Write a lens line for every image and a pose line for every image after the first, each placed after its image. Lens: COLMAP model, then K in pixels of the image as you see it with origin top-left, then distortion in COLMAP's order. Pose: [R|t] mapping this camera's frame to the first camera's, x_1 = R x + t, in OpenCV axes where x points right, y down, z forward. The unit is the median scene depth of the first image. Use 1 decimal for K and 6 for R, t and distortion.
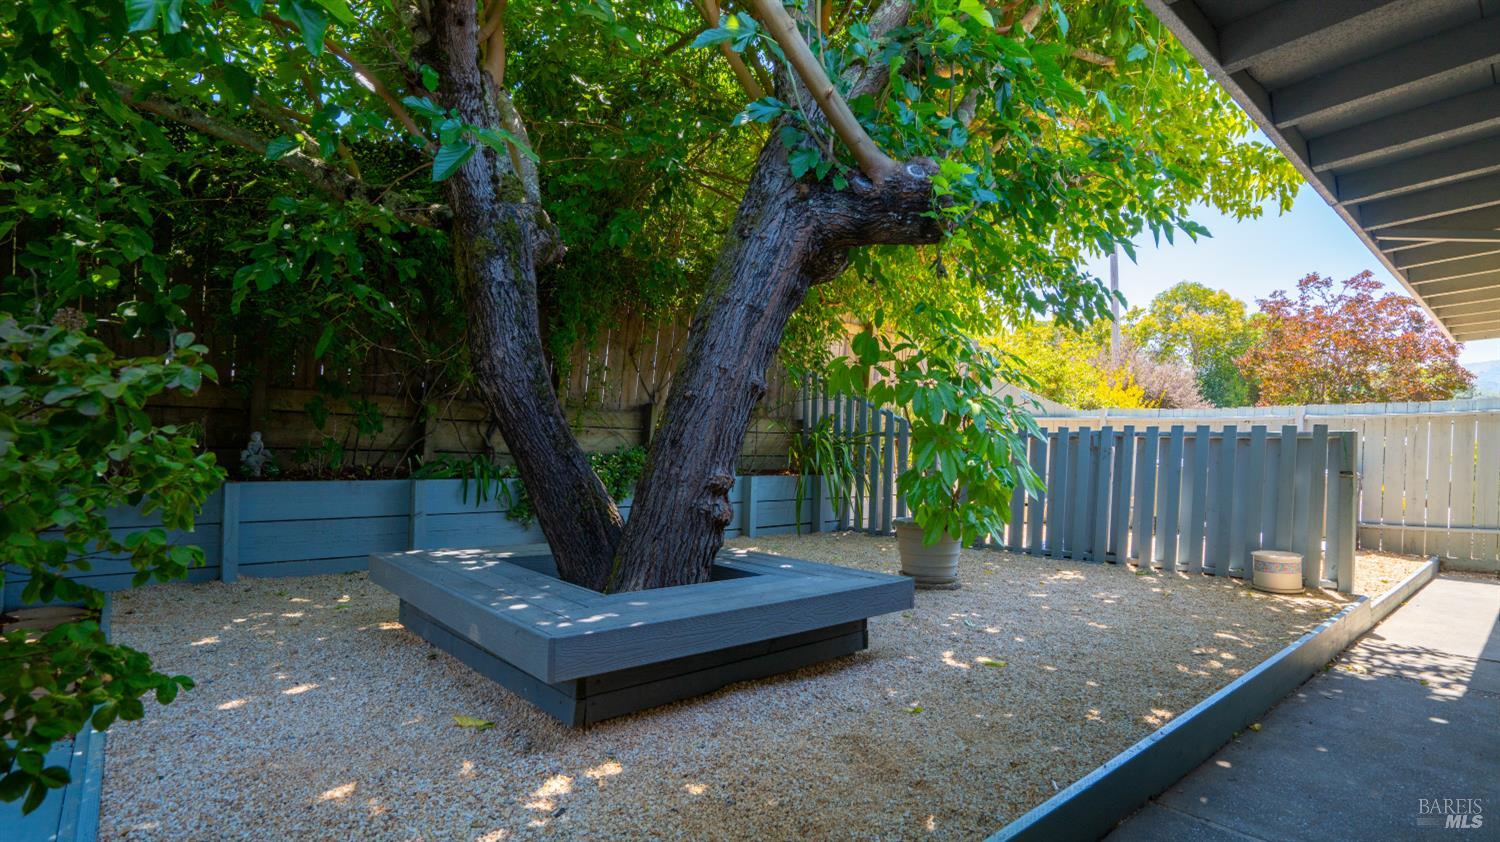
lens RADIAL K [[688.8, 0, 751.9], [0, 688.8, 412.8], [0, 0, 1]] dist [-0.002880, -0.000075]
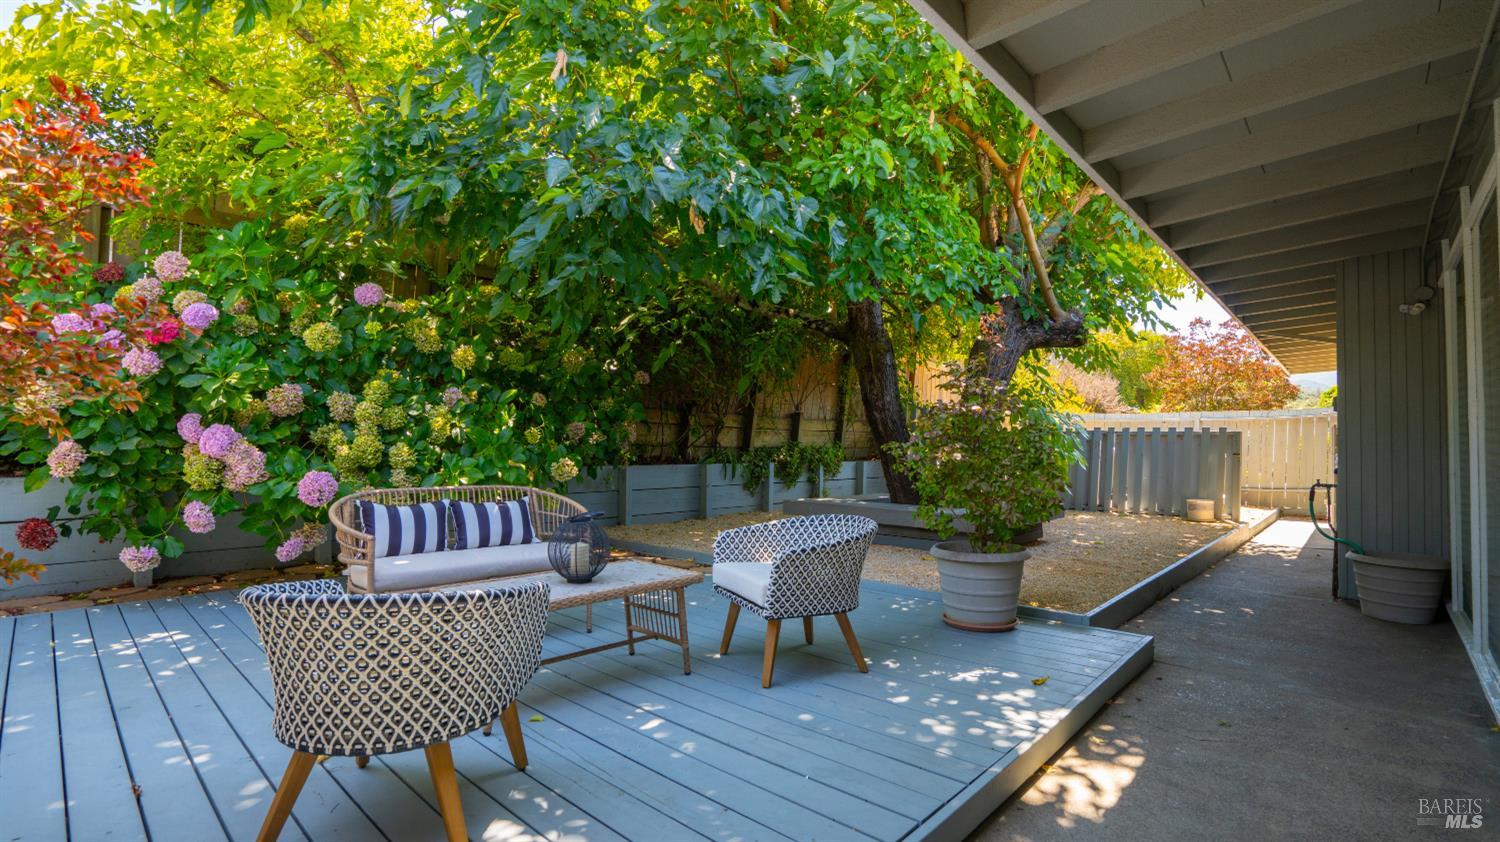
lens RADIAL K [[679.3, 0, 727.4], [0, 679.3, 405.9], [0, 0, 1]] dist [-0.011907, -0.000008]
pose [[0.994255, -0.000574, 0.107035, -0.578130], [0.000558, 1.000000, 0.000176, -0.035548], [-0.107035, -0.000115, 0.994255, -0.545534]]
